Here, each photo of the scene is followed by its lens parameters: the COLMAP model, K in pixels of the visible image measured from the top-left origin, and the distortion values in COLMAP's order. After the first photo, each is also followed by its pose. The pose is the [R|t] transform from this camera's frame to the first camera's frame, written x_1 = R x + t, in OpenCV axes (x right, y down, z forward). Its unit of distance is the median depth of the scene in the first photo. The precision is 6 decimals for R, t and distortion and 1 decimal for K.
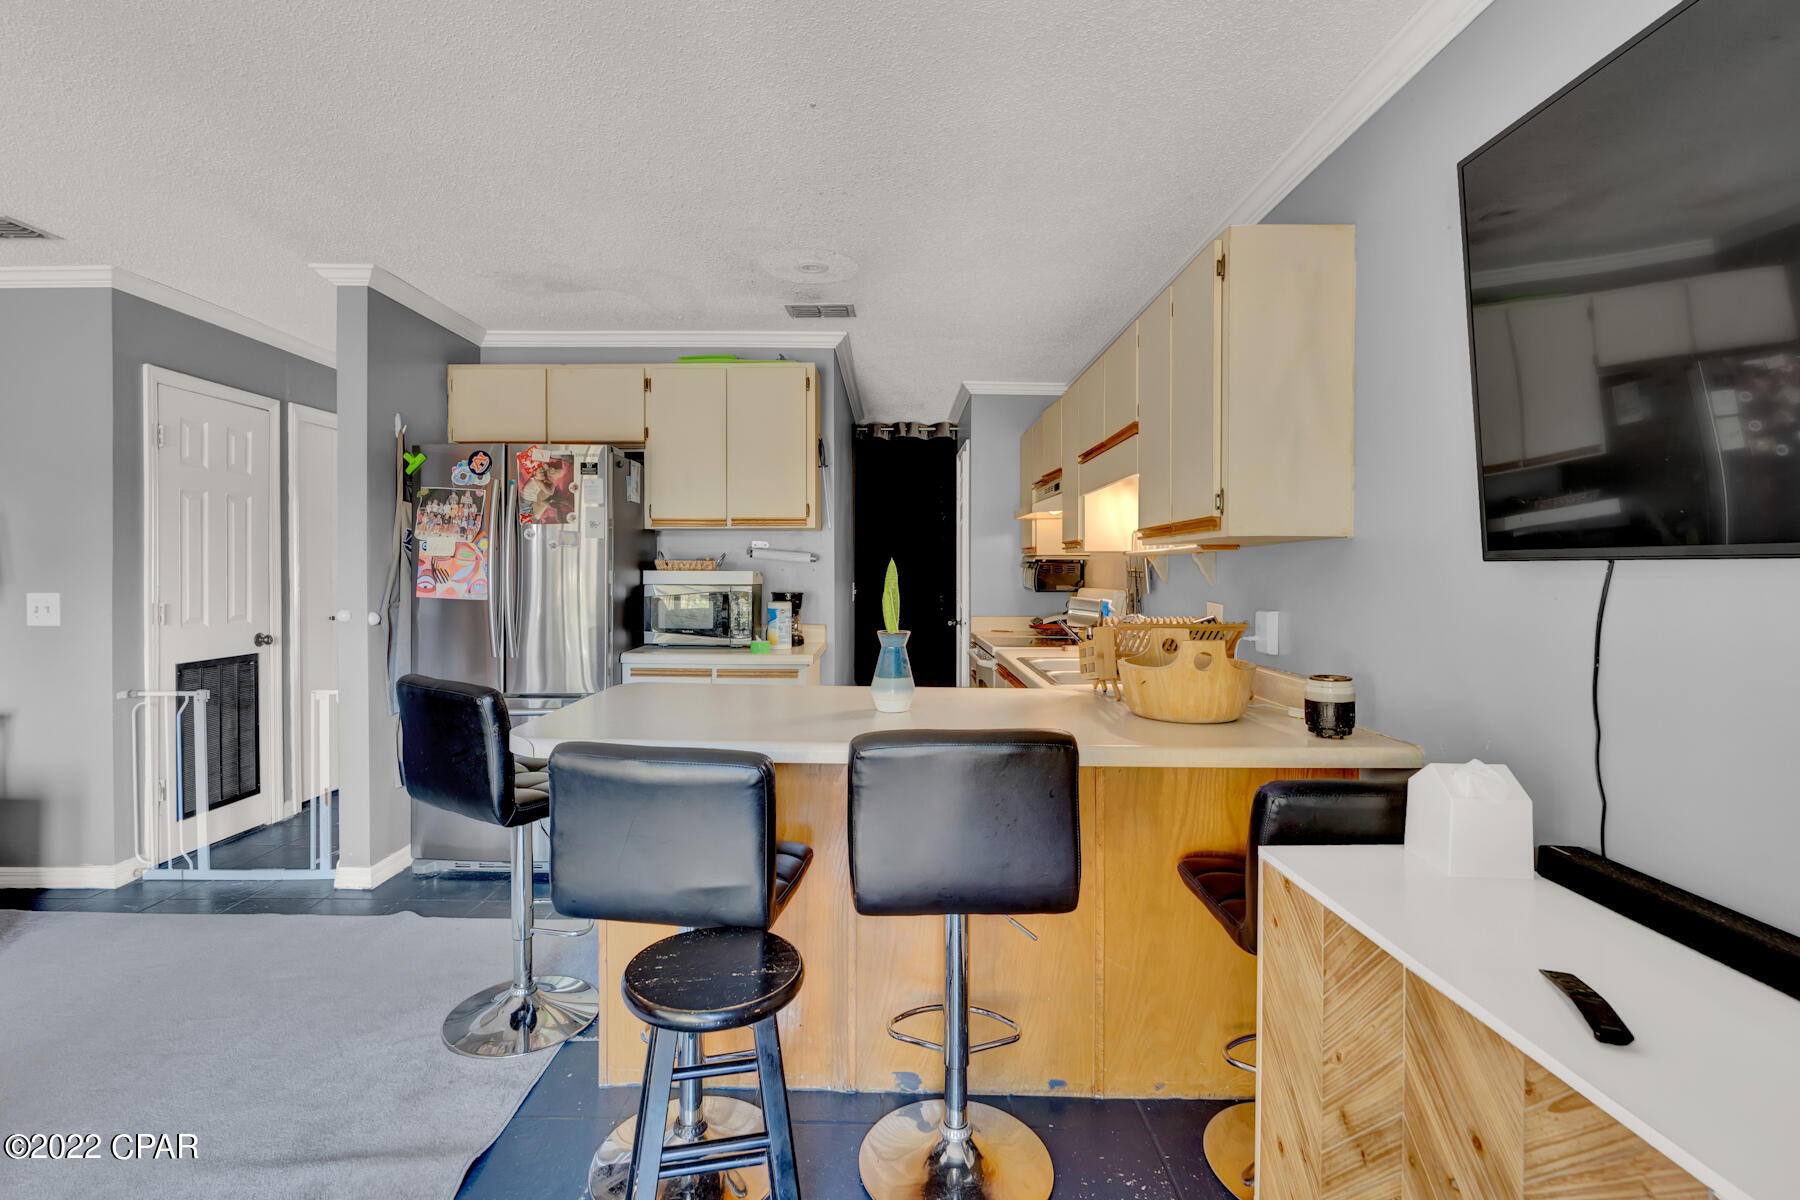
lens RADIAL K [[841.2, 0, 871.7], [0, 841.2, 574.2], [0, 0, 1]] dist [-0.001594, -0.000466]
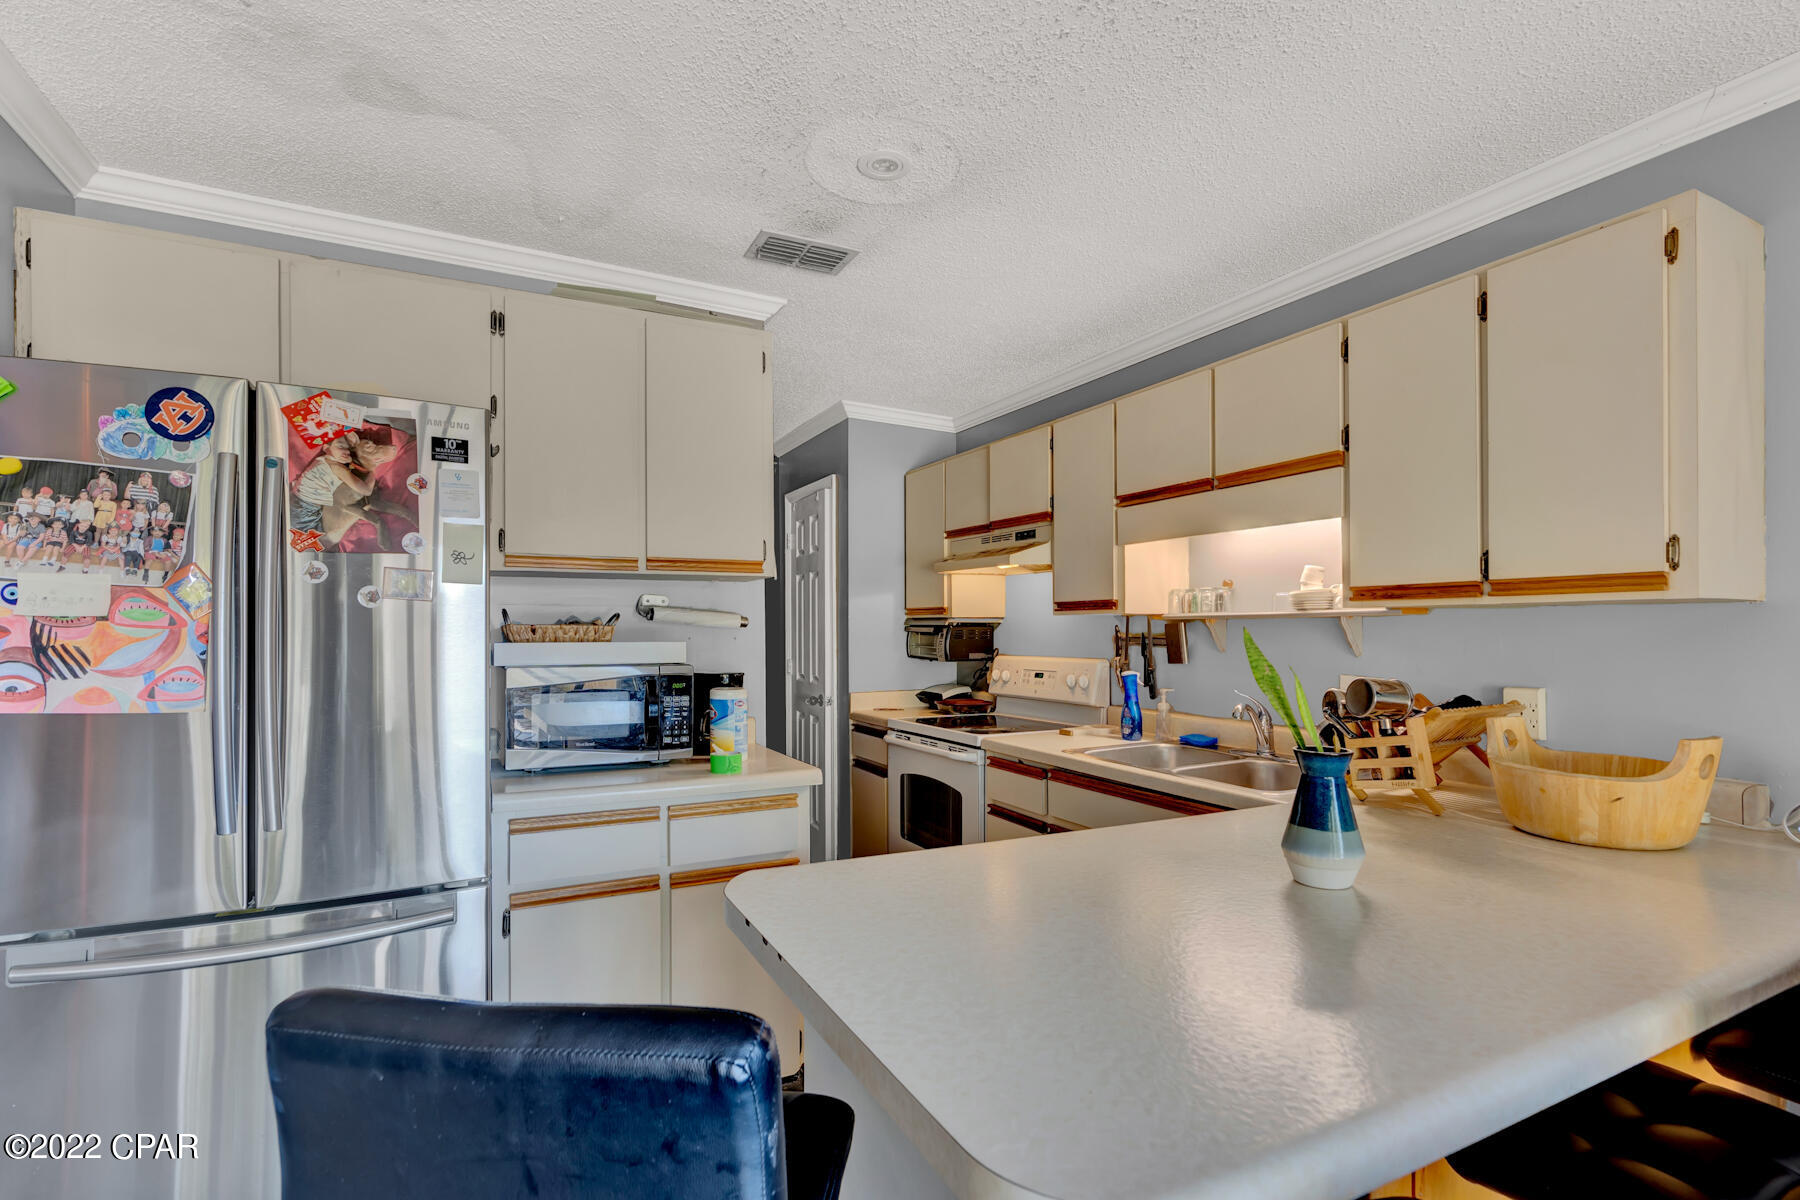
lens RADIAL K [[841.2, 0, 927.3], [0, 841.2, 627.2], [0, 0, 1]] dist [-0.001594, -0.000466]
pose [[0.875026, -0.001817, 0.484073, -0.331111], [0.006255, 0.999952, -0.007554, -0.010118], [-0.484036, 0.009638, 0.874995, 0.403274]]
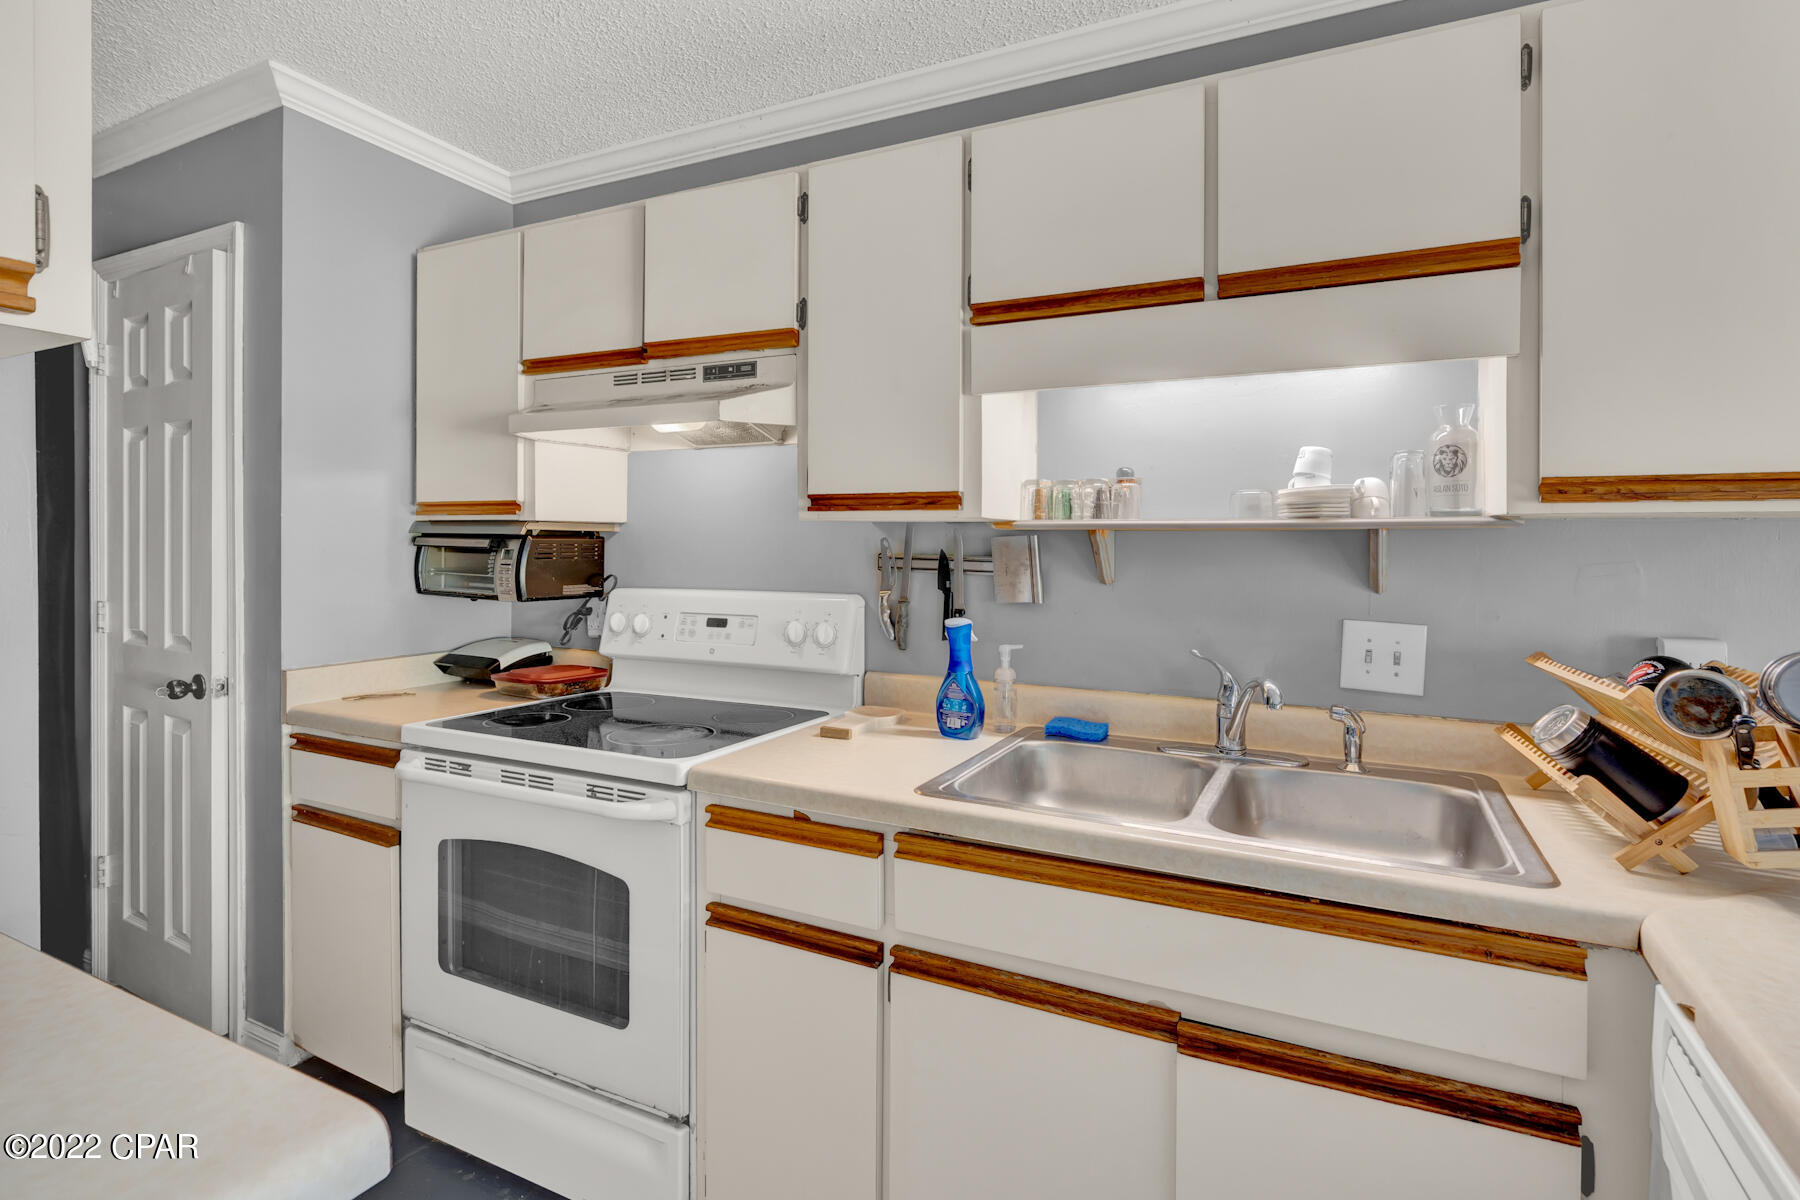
lens RADIAL K [[841.2, 0, 958.7], [0, 841.2, 545.7], [0, 0, 1]] dist [-0.001594, -0.000466]
pose [[0.405573, 0.000847, 0.914062, -0.179910], [-0.000358, 1.000000, -0.000767, -0.012714], [-0.914062, -0.000016, 0.405573, 0.875540]]
